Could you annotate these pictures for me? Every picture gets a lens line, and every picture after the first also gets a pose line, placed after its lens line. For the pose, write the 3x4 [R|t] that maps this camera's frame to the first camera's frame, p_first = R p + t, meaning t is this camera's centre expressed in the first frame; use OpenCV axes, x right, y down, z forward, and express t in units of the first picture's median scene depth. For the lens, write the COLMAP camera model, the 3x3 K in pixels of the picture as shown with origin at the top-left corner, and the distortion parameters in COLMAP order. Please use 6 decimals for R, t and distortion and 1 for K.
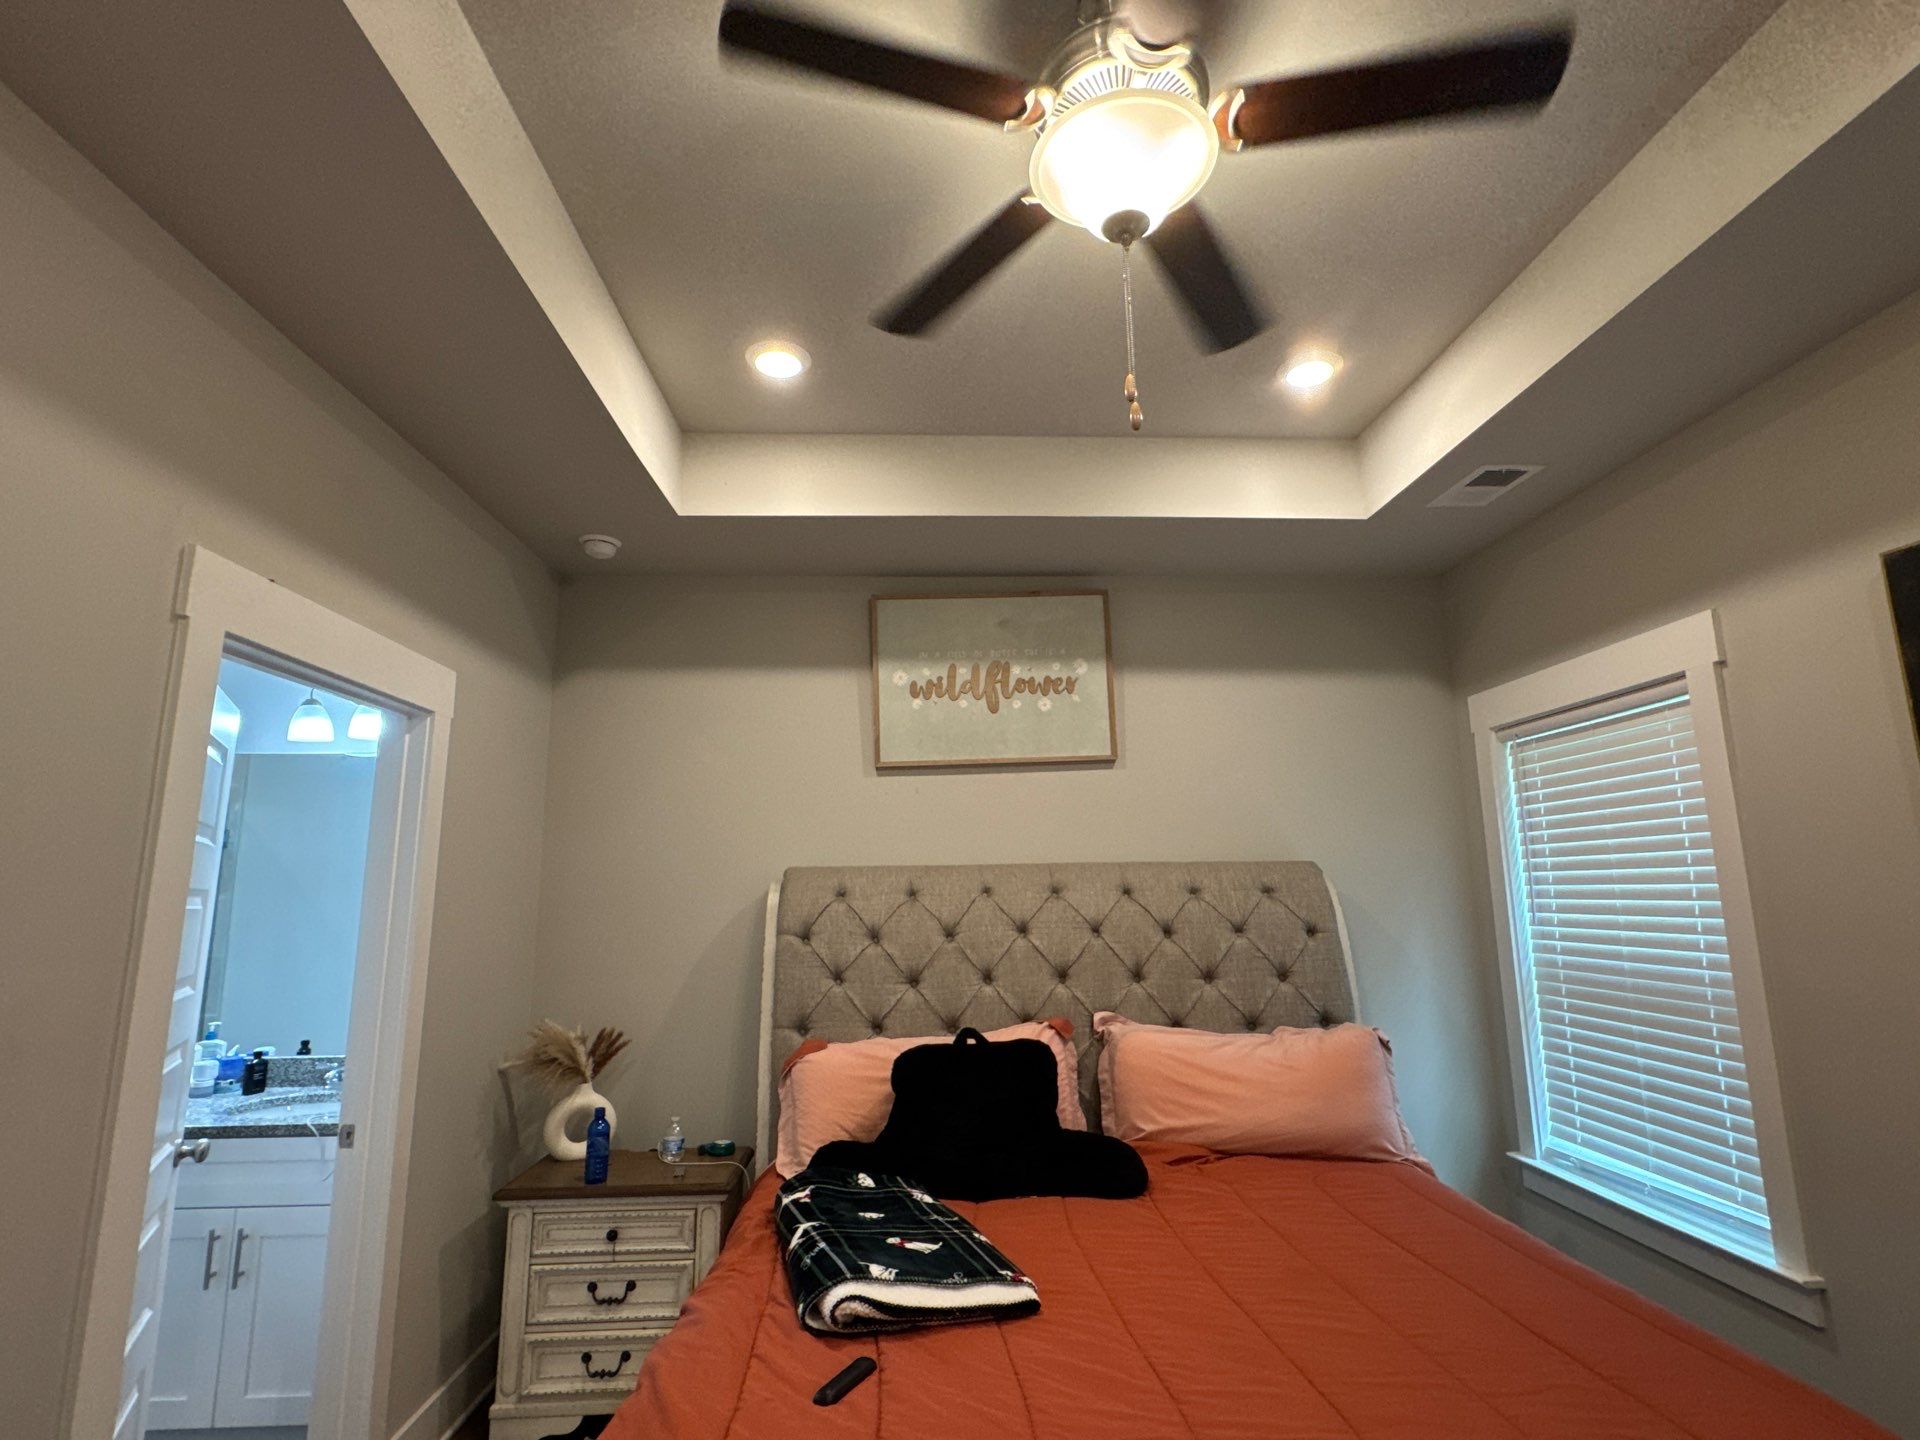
lens RADIAL K [[932.1, 0, 960.0], [0, 932.1, 720.0], [0, 0, 1]] dist [-0.015070, 0.000070]
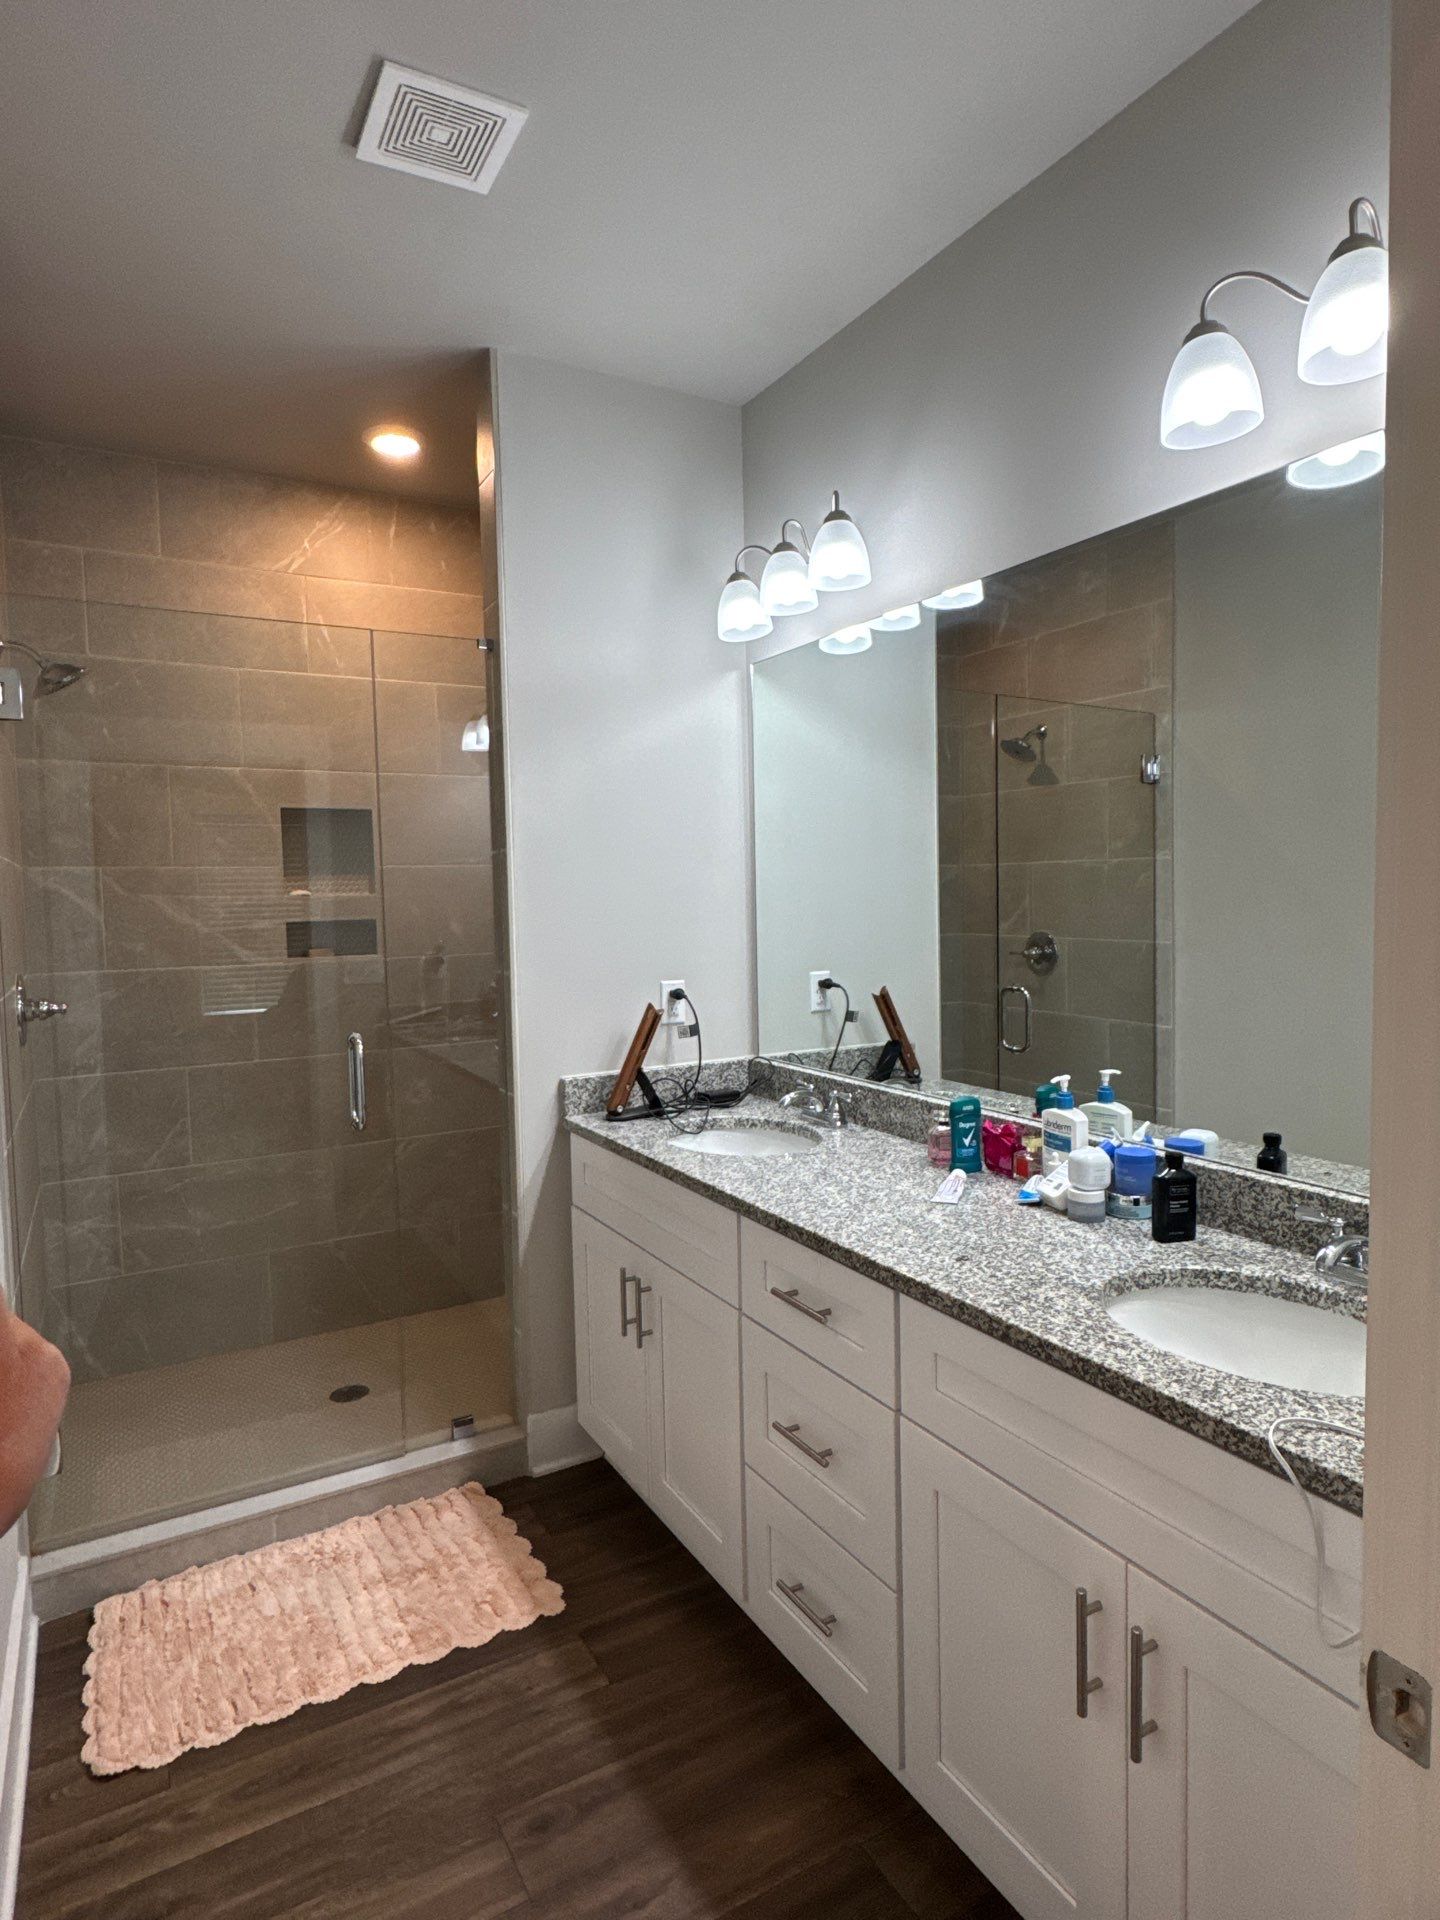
lens RADIAL K [[1083.9, 0, 720.0], [0, 1083.9, 960.0], [0, 0, 1]] dist [0.000720, 0.000110]
pose [[0.451806, 0.060492, -0.890063, -0.388500], [0.181280, 0.970658, 0.157990, 0.138716], [0.873504, -0.232732, 0.427583, 0.595250]]
